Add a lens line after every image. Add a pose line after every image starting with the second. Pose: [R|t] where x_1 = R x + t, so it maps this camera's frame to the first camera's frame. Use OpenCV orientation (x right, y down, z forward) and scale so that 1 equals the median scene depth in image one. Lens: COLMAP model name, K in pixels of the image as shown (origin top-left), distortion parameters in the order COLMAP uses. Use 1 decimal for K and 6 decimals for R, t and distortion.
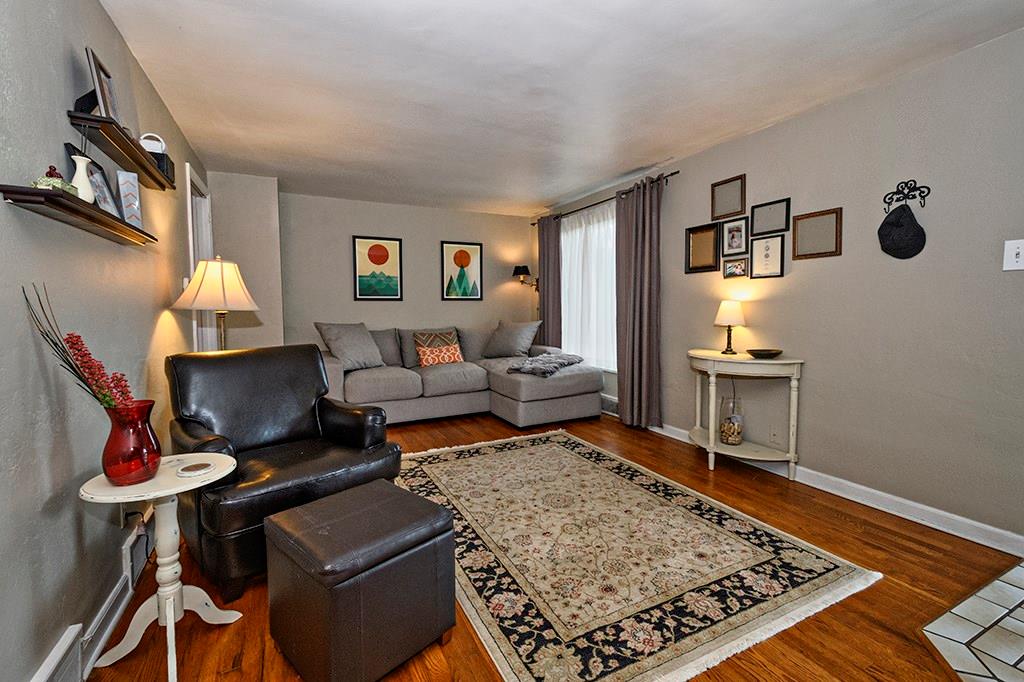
lens RADIAL K [[446.9, 0, 514.0], [0, 446.9, 334.1], [0, 0, 1]] dist [0.012220, -0.000606]
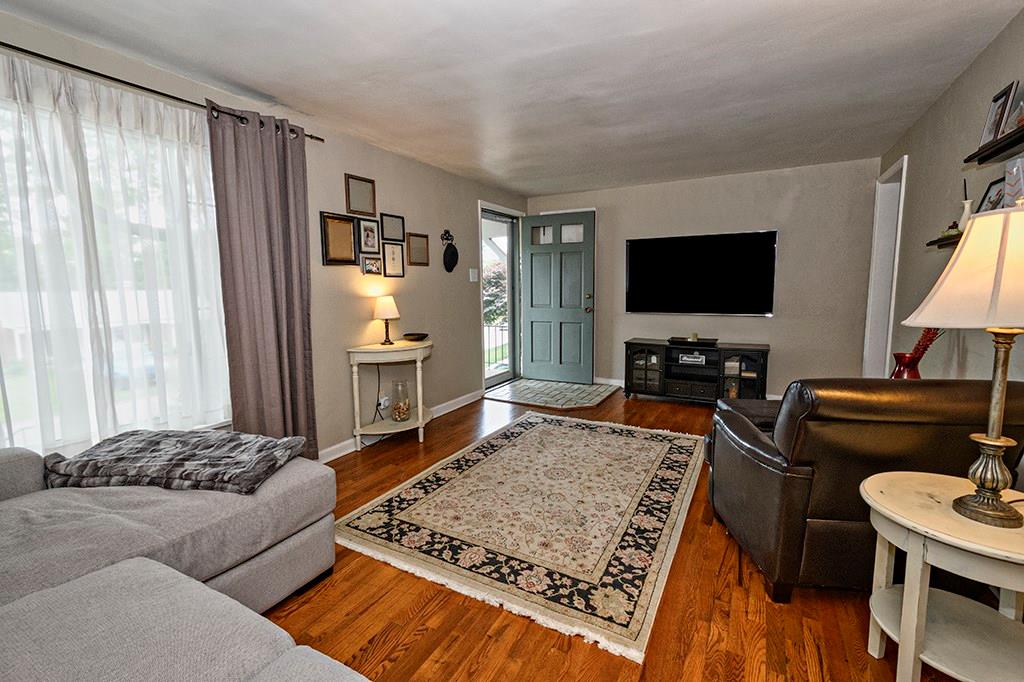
lens RADIAL K [[446.9, 0, 510.3], [0, 446.9, 336.6], [0, 0, 1]] dist [0.012220, -0.000606]
pose [[-0.566519, -0.080101, 0.820146, -0.605706], [0.068180, 0.987296, 0.143522, -0.114995], [-0.821223, 0.137225, -0.553860, 1.391161]]
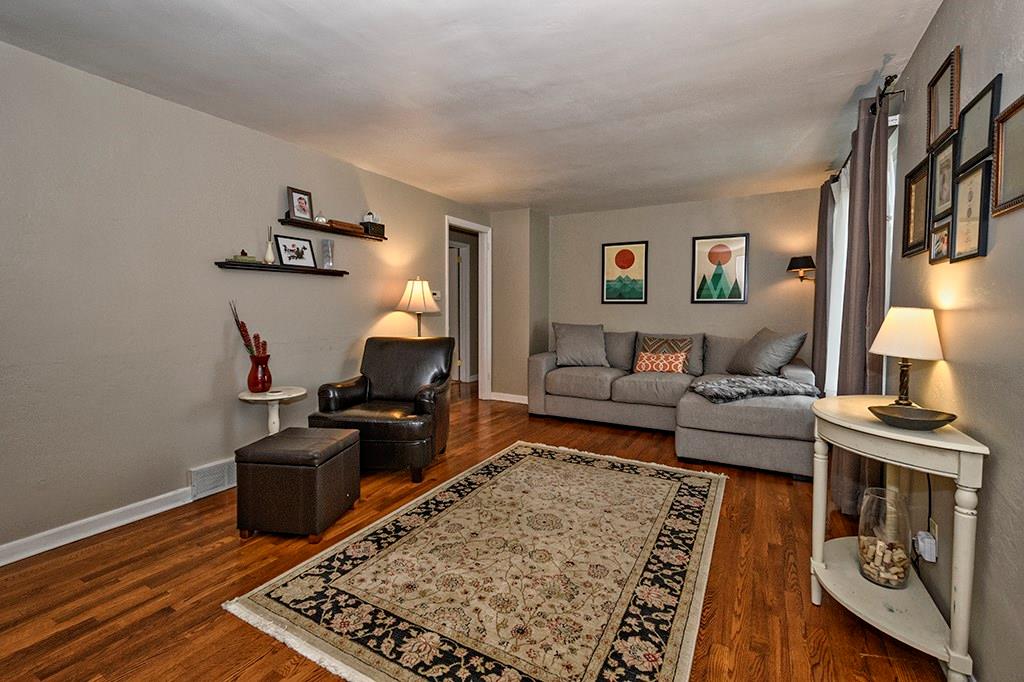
lens RADIAL K [[446.9, 0, 505.3], [0, 446.9, 325.1], [0, 0, 1]] dist [0.012220, -0.000606]
pose [[0.554708, 0.041582, -0.831006, 0.670172], [-0.058980, 0.998203, 0.010578, -0.033266], [0.829952, 0.043145, 0.556163, 0.332825]]
